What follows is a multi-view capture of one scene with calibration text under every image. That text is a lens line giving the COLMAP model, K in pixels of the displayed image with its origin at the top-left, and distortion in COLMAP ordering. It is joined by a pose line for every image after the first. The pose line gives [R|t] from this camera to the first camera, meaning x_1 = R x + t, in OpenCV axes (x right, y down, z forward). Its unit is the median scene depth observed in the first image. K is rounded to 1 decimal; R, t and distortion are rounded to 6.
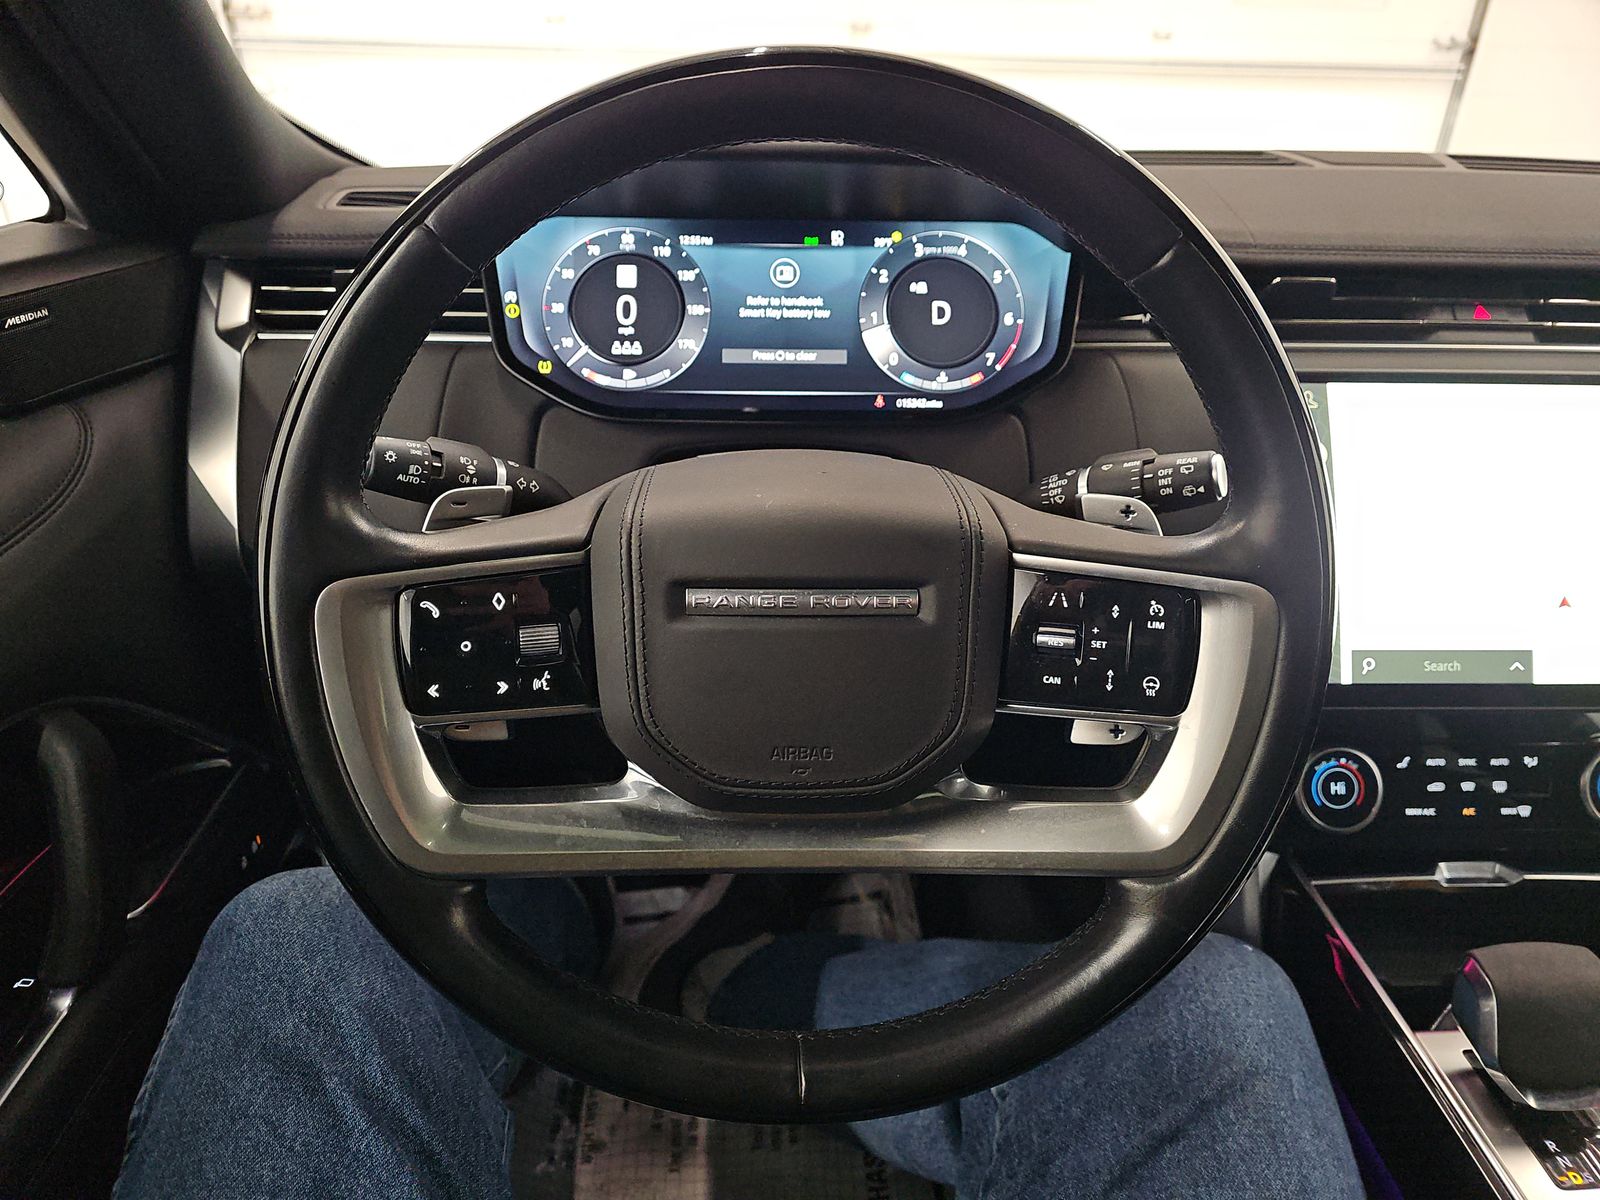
lens RADIAL K [[1065.2, 0, 798.7], [0, 1065.2, 578.0], [0, 0, 1]] dist [0.050451, -0.056686]
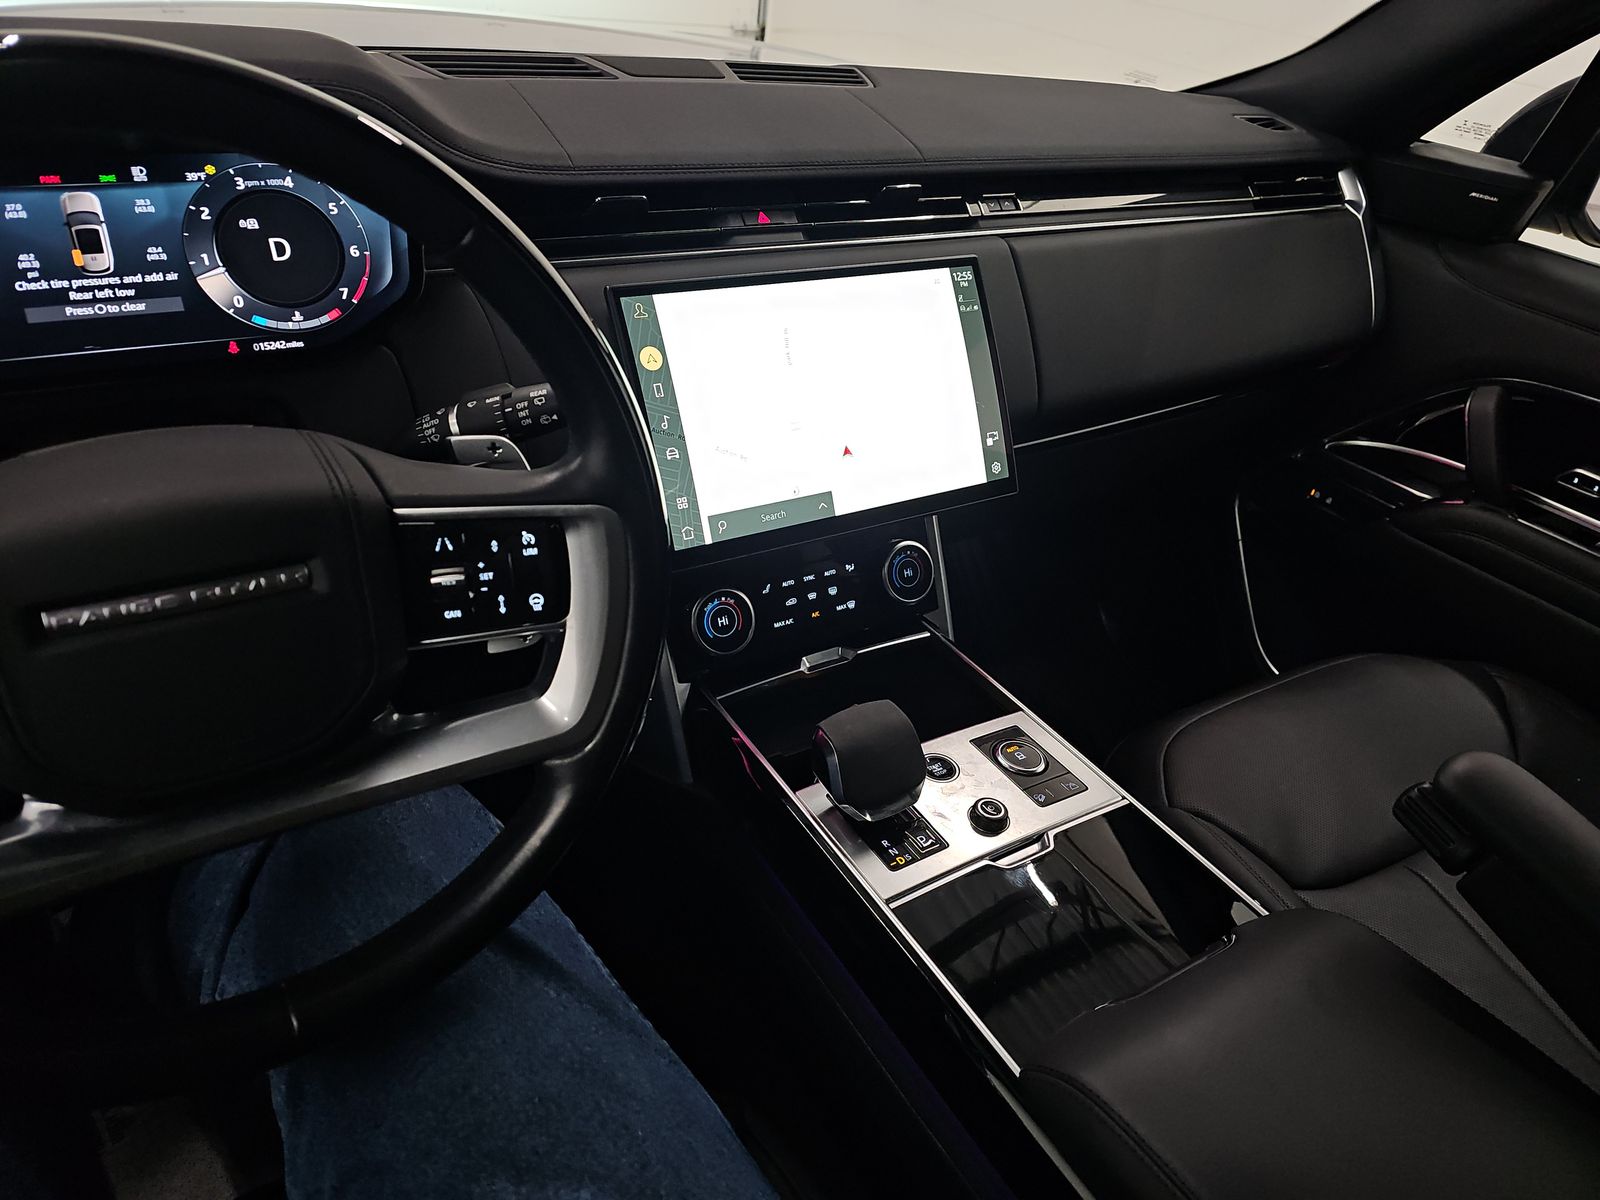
lens RADIAL K [[1065.2, 0, 798.7], [0, 1065.2, 578.0], [0, 0, 1]] dist [0.050451, -0.056686]
pose [[0.867481, -0.216915, 0.447688, 0.041809], [0.148007, 0.971714, 0.184026, -0.072330], [-0.474943, -0.093378, 0.875049, -0.122700]]
